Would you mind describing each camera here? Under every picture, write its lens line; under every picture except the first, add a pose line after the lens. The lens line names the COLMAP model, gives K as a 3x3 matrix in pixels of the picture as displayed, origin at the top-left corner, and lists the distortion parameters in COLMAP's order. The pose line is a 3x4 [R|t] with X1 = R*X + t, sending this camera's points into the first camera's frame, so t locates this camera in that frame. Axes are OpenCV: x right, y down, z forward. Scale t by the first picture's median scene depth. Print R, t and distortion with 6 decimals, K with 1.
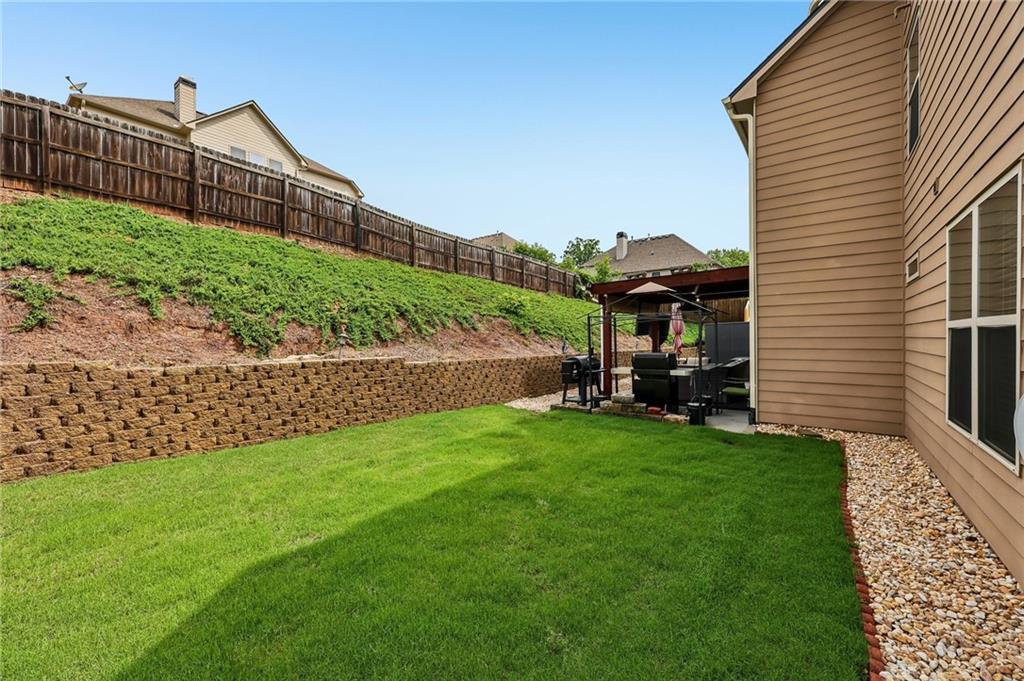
lens RADIAL K [[410.5, 0, 508.3], [0, 410.5, 342.8], [0, 0, 1]] dist [-0.001342, 0.000454]
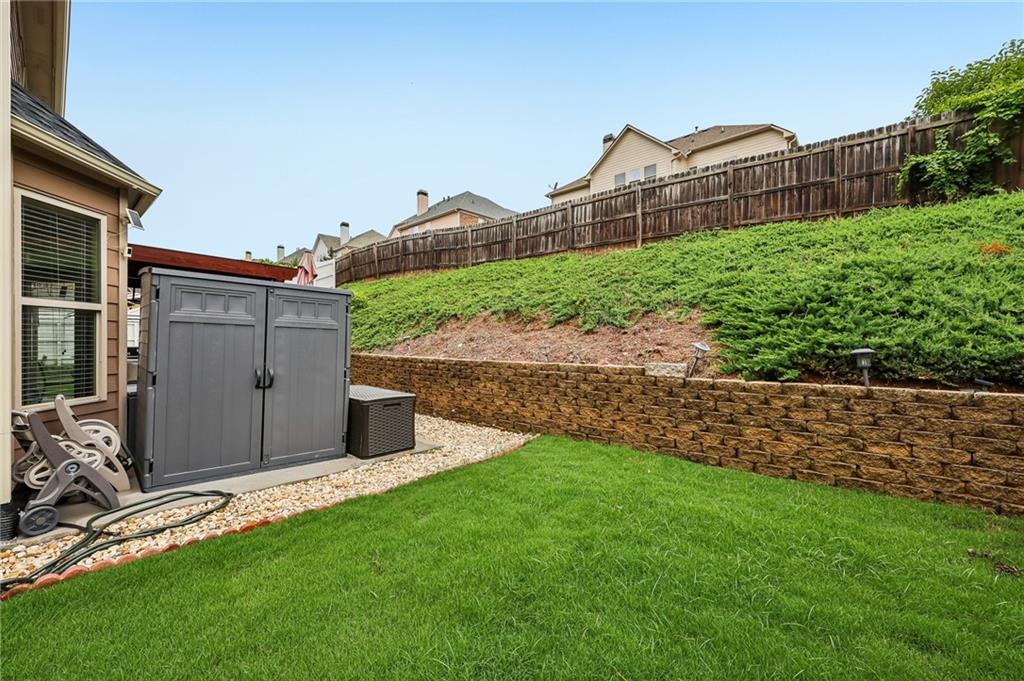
lens RADIAL K [[410.5, 0, 509.3], [0, 410.5, 340.9], [0, 0, 1]] dist [-0.001342, 0.000454]
pose [[-0.085505, 0.010230, -0.996285, 1.270798], [-0.011338, 0.999873, 0.011240, -0.015453], [0.996273, 0.012257, -0.085378, 1.871377]]
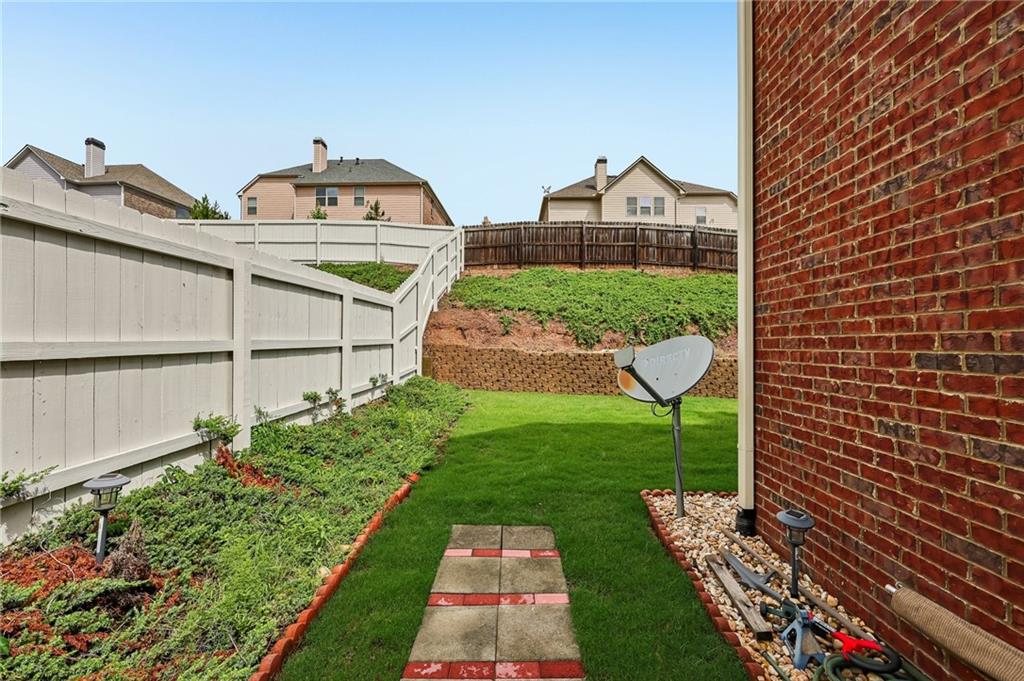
lens RADIAL K [[410.5, 0, 510.6], [0, 410.5, 342.7], [0, 0, 1]] dist [-0.001342, 0.000454]
pose [[0.601101, 0.004113, -0.799163, 0.365926], [-0.016925, 0.999828, -0.007584, 0.013972], [0.798994, 0.018084, 0.601067, -0.199750]]
